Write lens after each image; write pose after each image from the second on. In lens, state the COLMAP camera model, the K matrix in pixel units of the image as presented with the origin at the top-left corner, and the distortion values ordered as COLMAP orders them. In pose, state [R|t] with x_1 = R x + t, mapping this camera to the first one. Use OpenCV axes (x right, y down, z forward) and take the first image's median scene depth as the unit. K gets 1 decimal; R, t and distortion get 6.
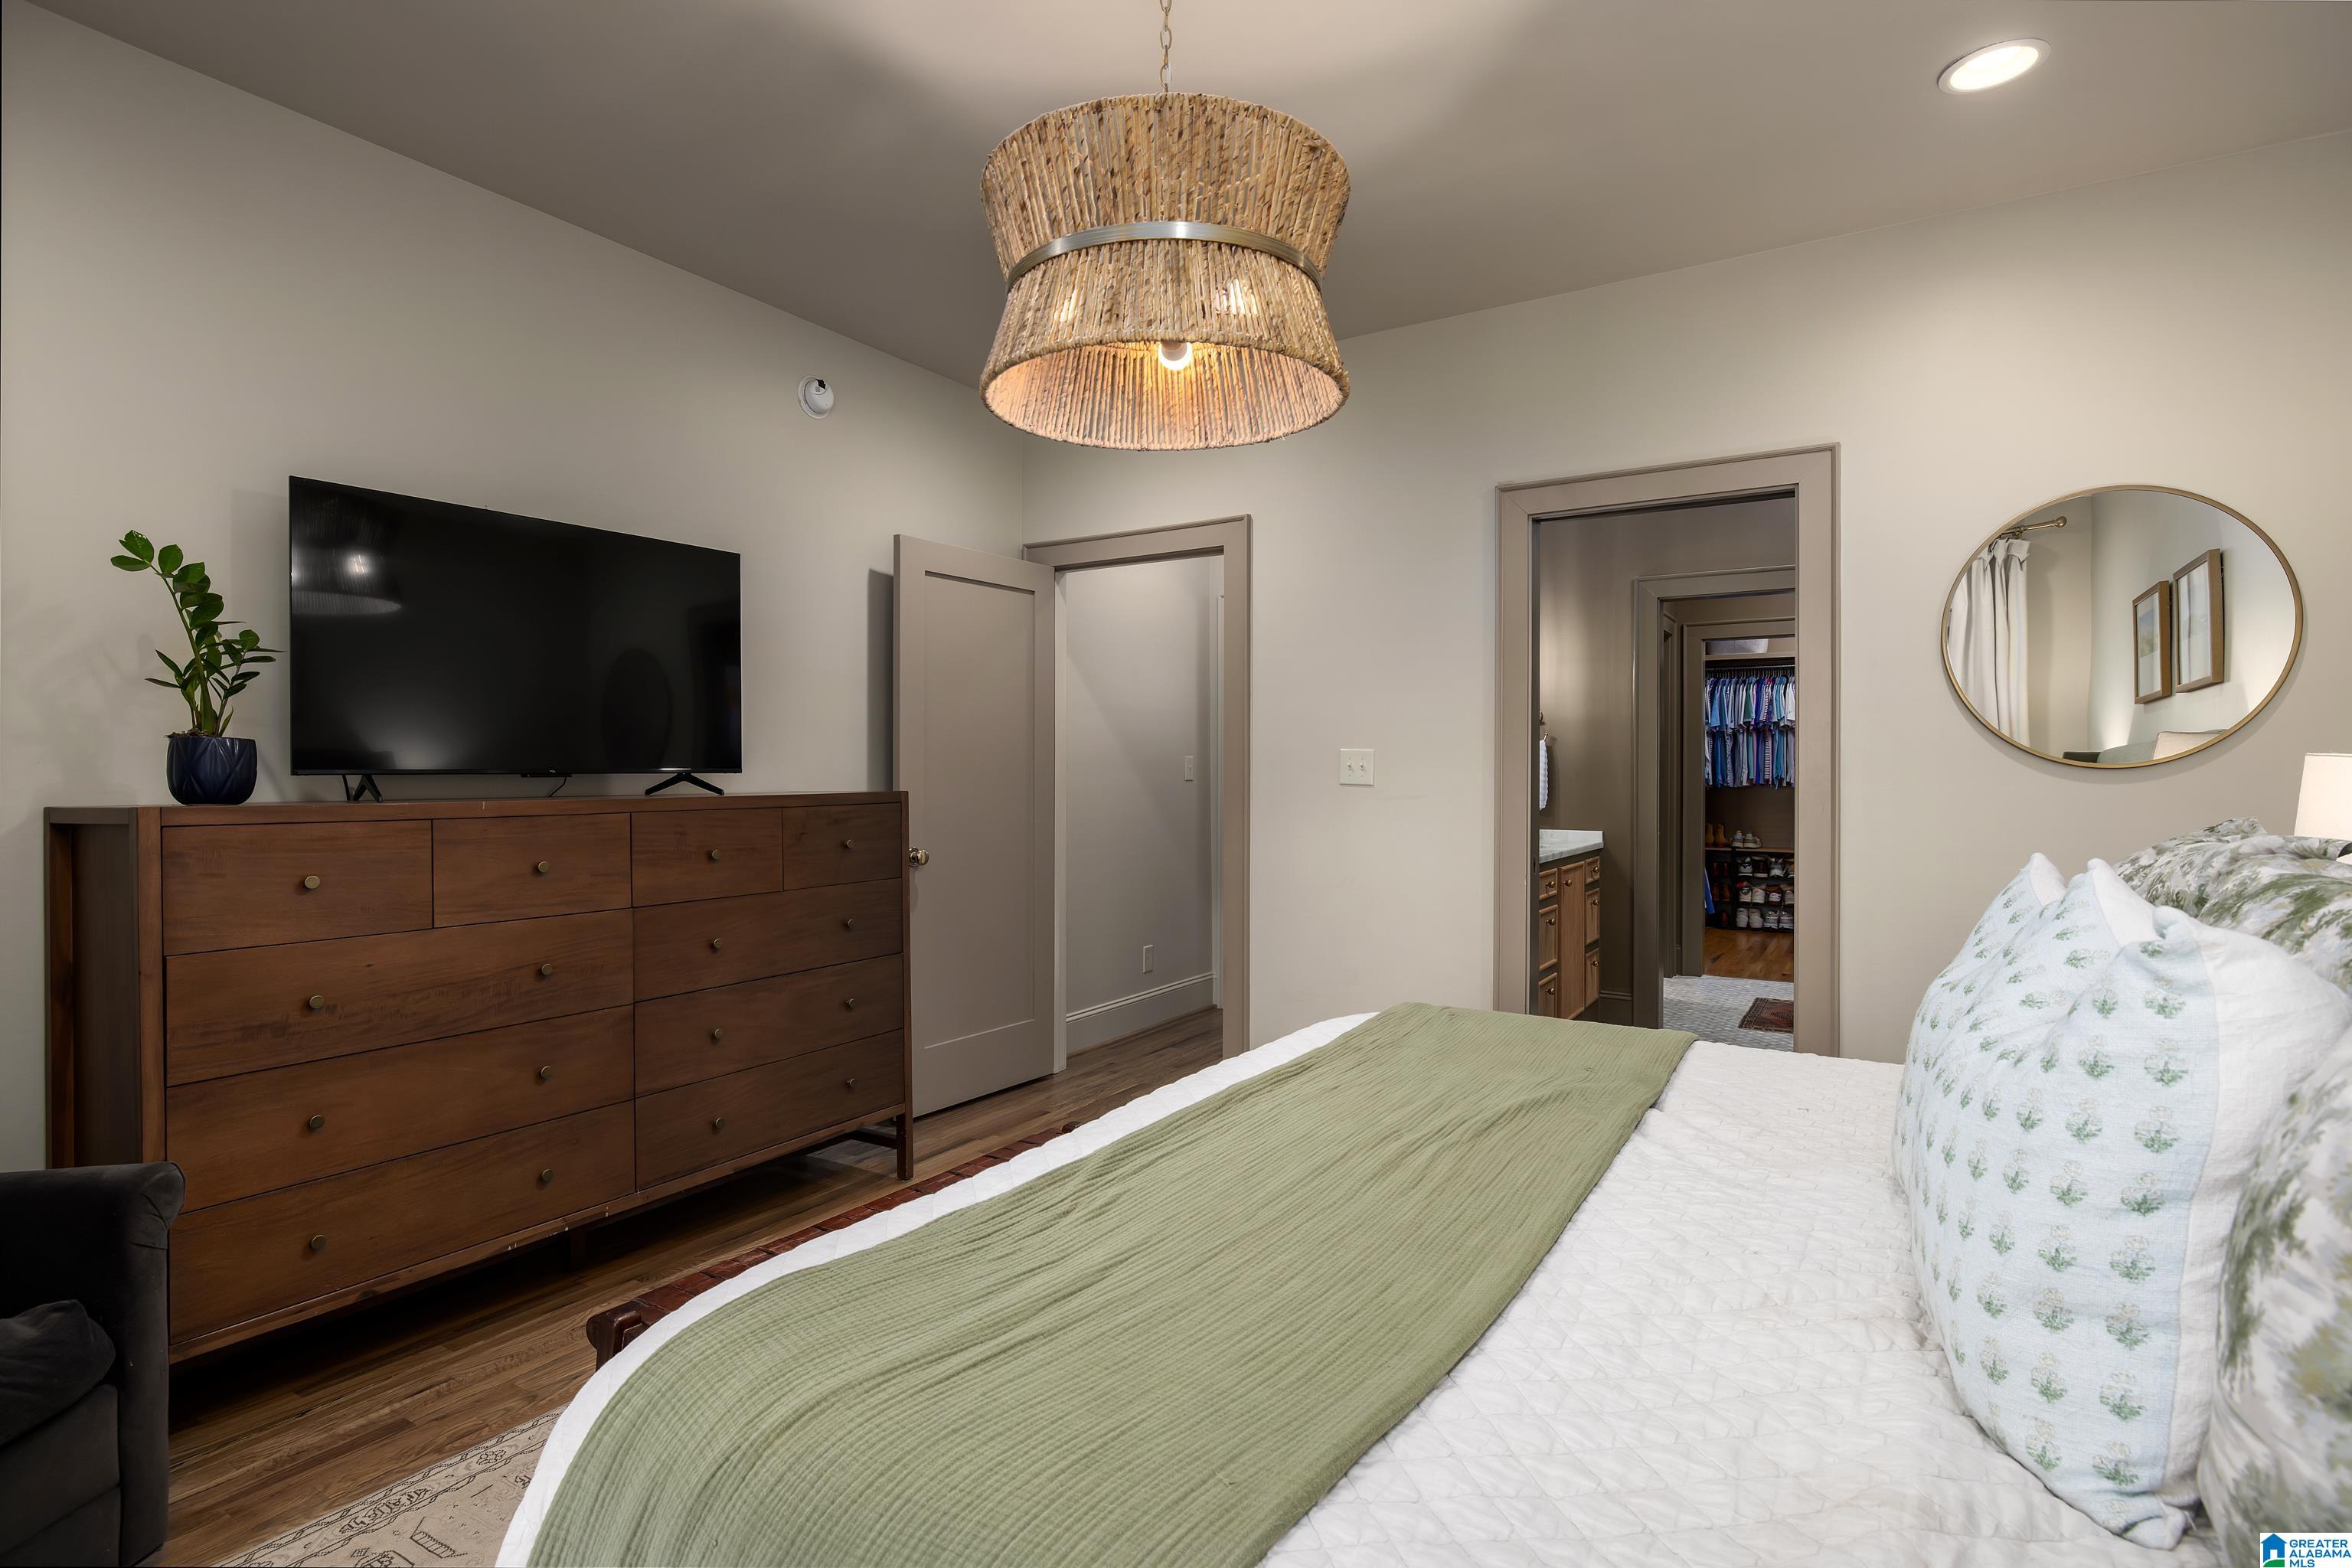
lens RADIAL K [[1158.9, 0, 1165.5], [0, 1158.9, 770.2], [0, 0, 1]] dist [-0.019825, -0.000230]
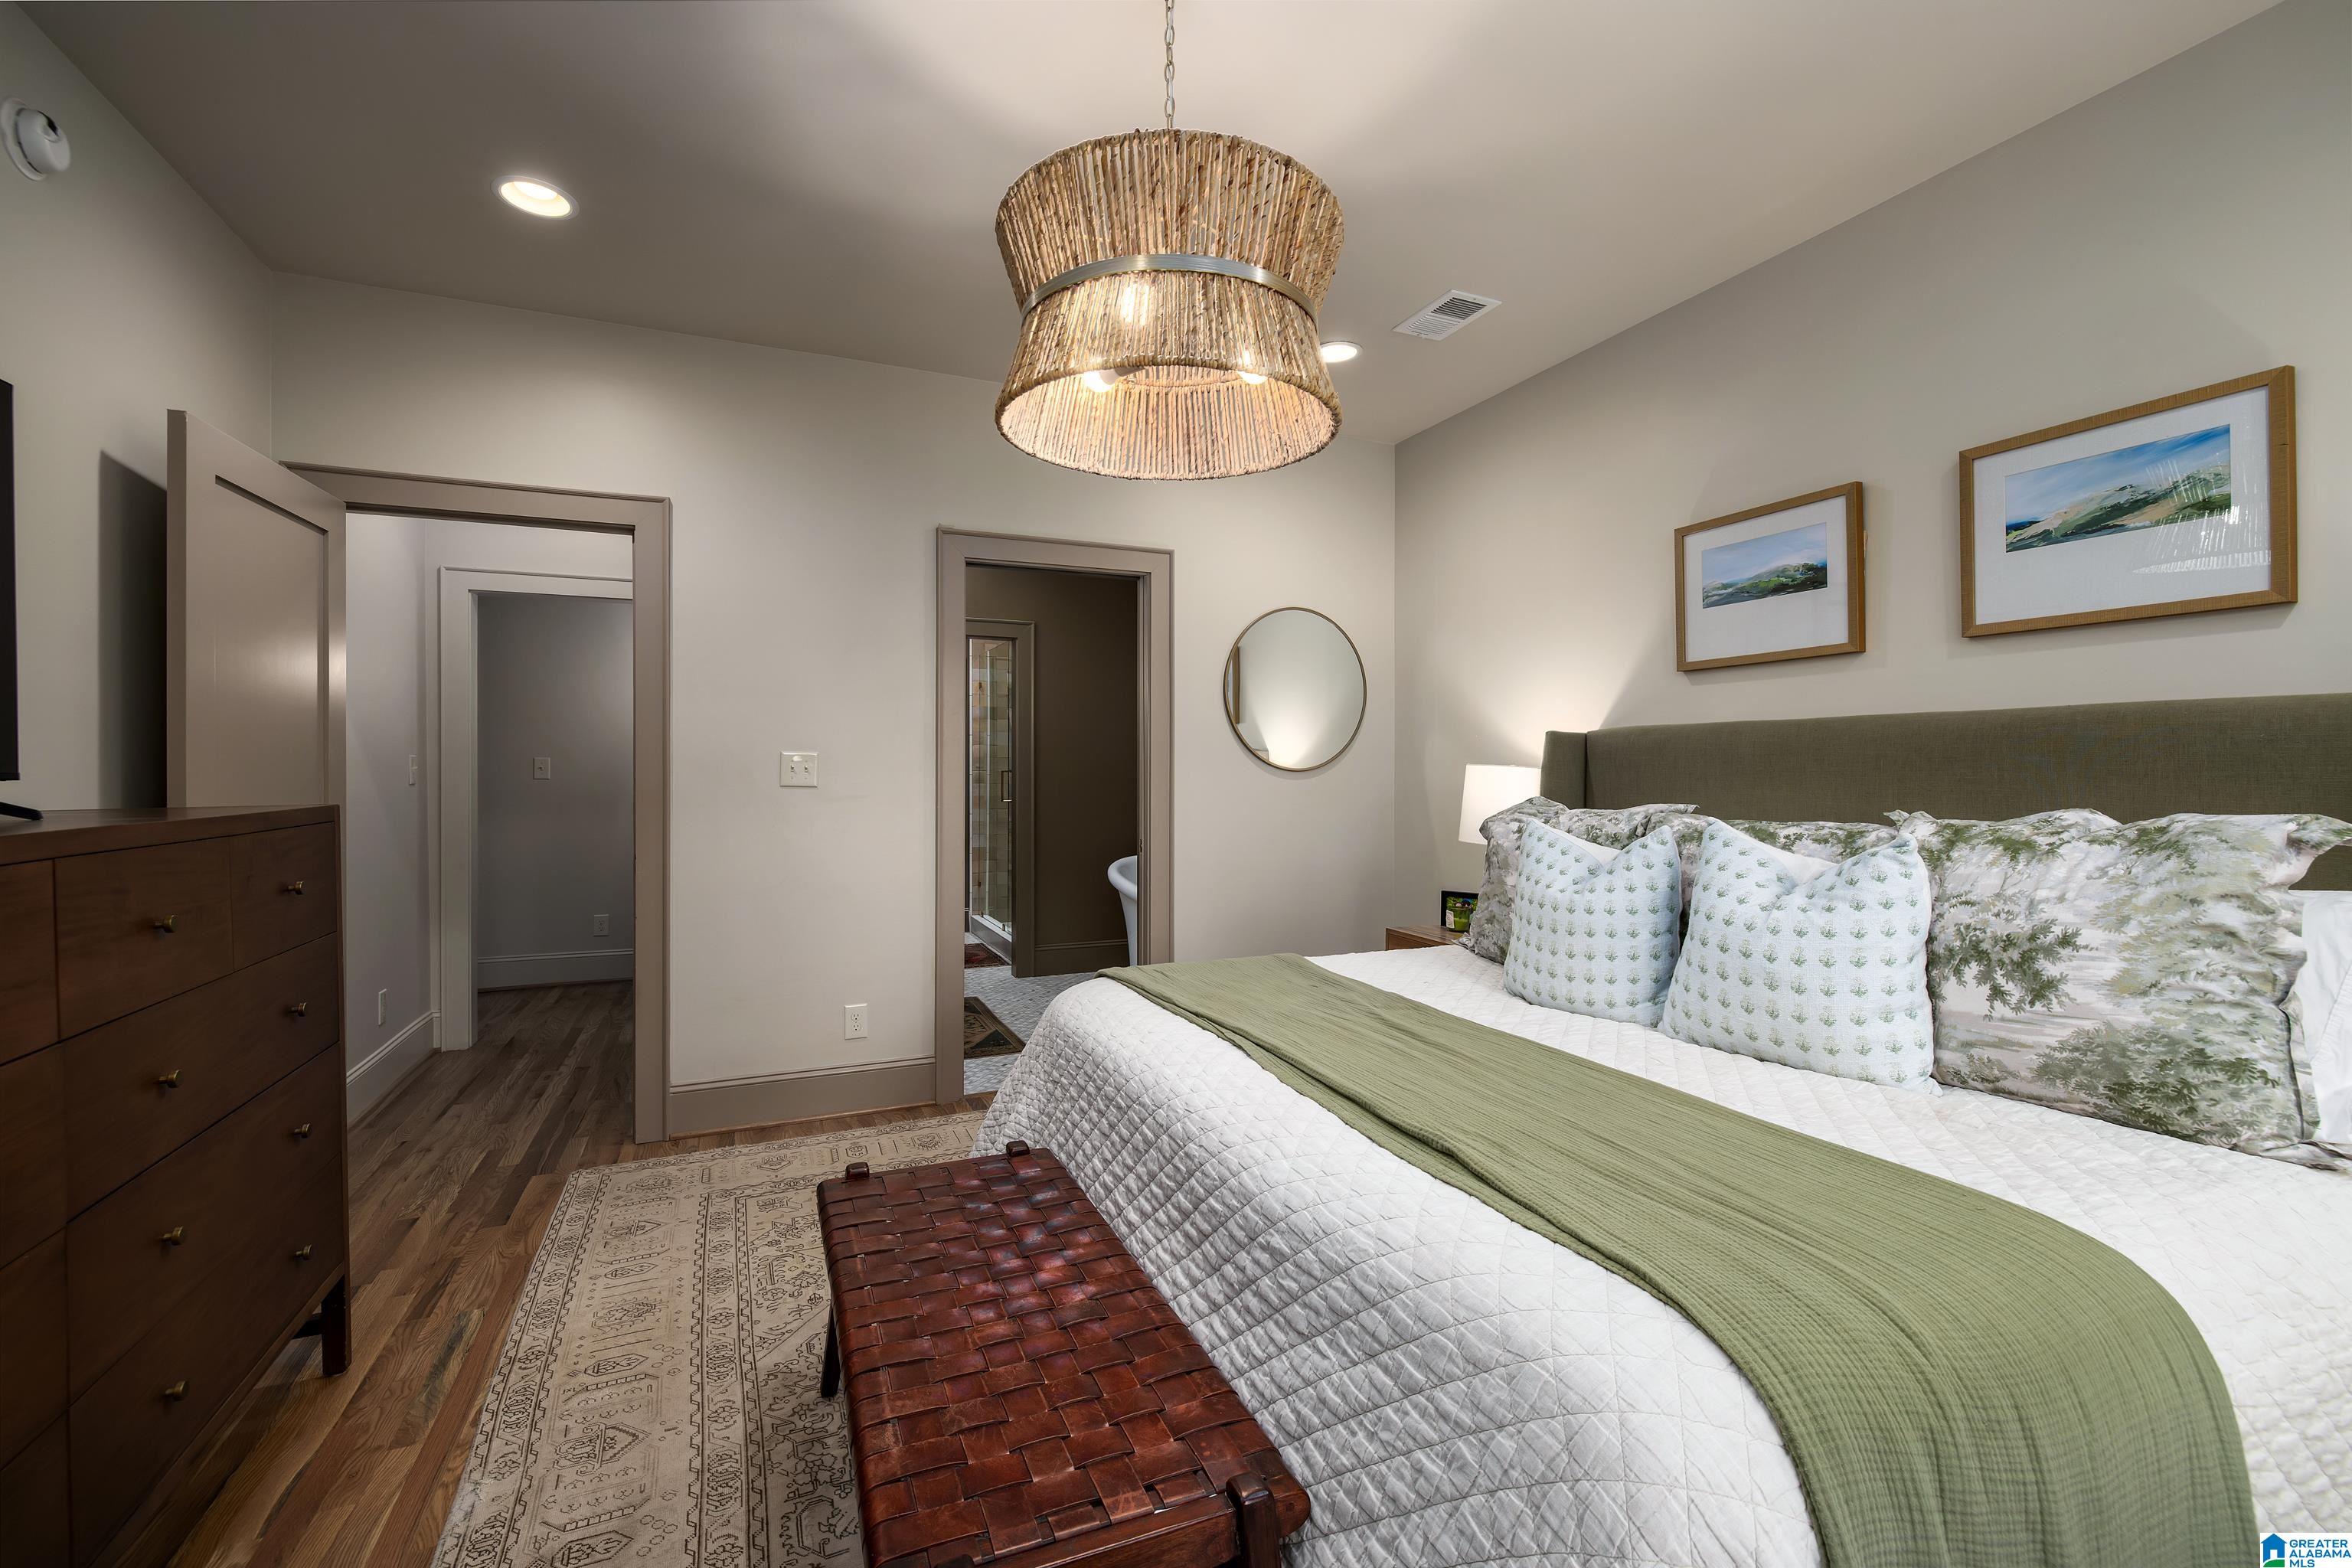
lens RADIAL K [[986.3, 0, 1139.6], [0, 986.3, 765.9], [0, 0, 1]] dist [0.000694, -0.000064]
pose [[0.576159, 0.001511, 0.817336, -0.251528], [-0.000047, 0.999998, -0.001815, -0.002526], [-0.817338, 0.001007, 0.576158, 0.161479]]
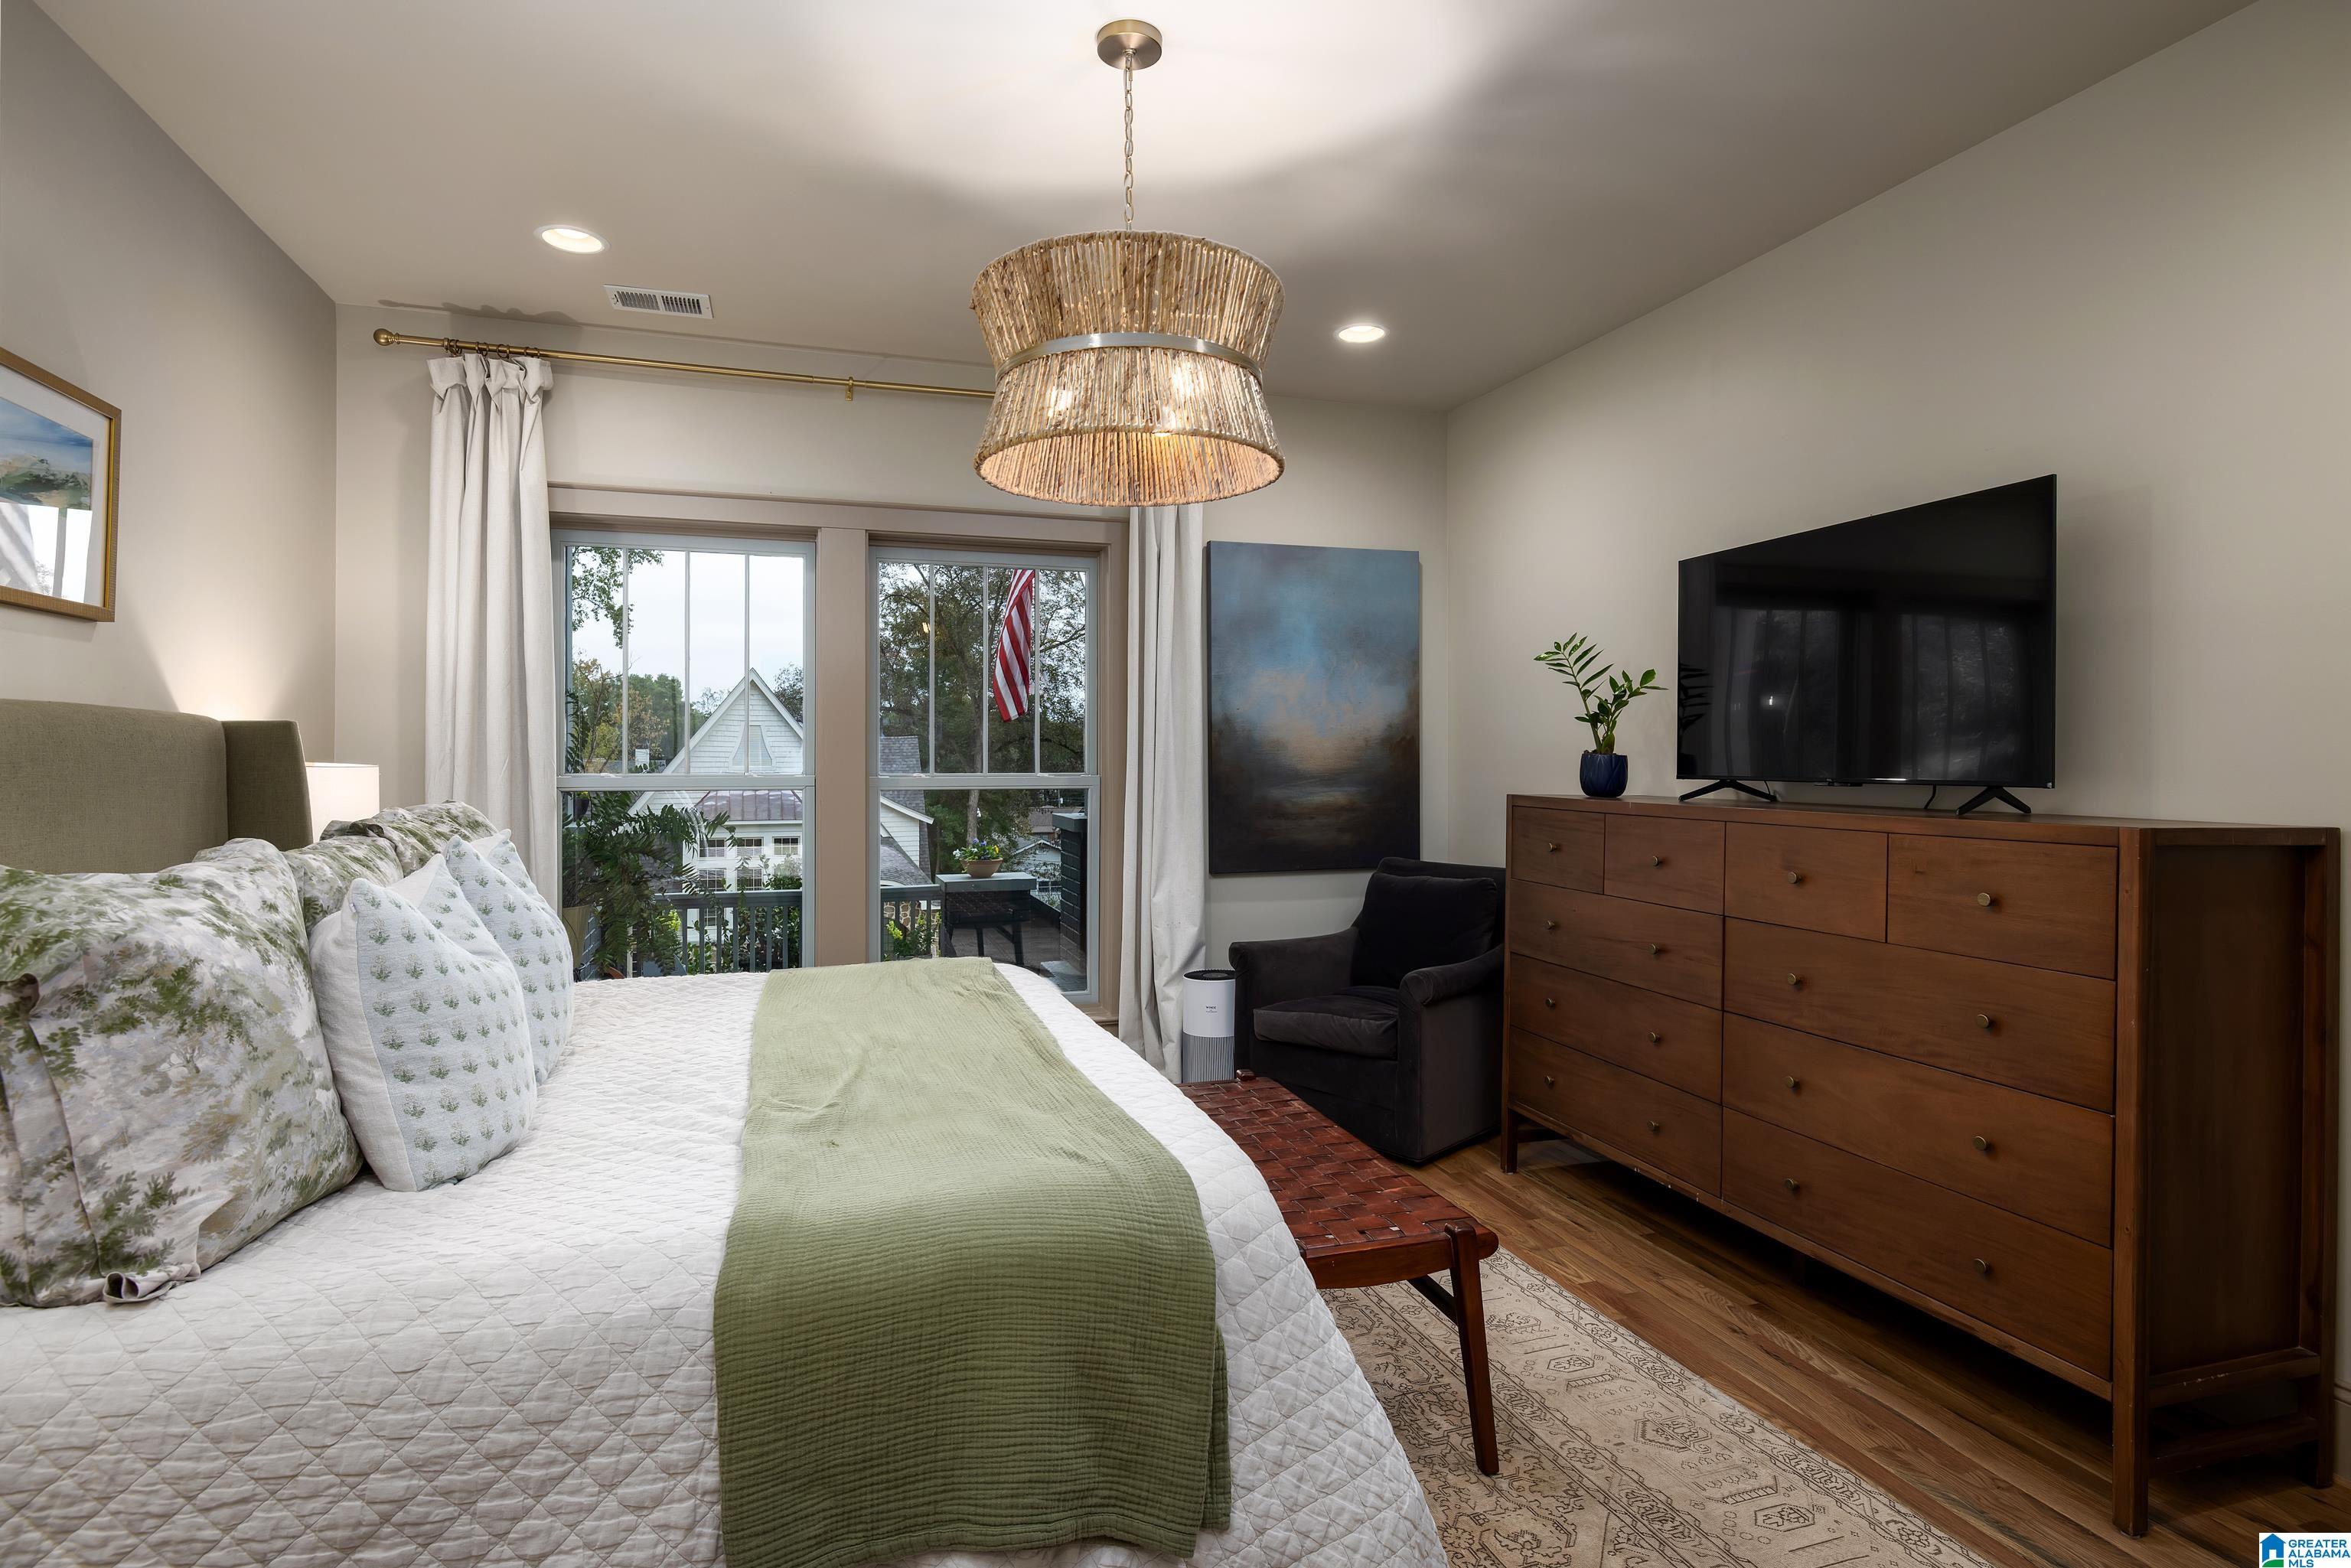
lens RADIAL K [[1158.4, 0, 1165.0], [0, 1158.4, 770.2], [0, 0, 1]] dist [-0.019825, -0.000230]
pose [[-0.641255, 0.005628, -0.767307, 0.287592], [-0.002326, 0.999954, 0.009279, -0.007758], [0.767324, 0.007735, -0.641213, 0.585307]]
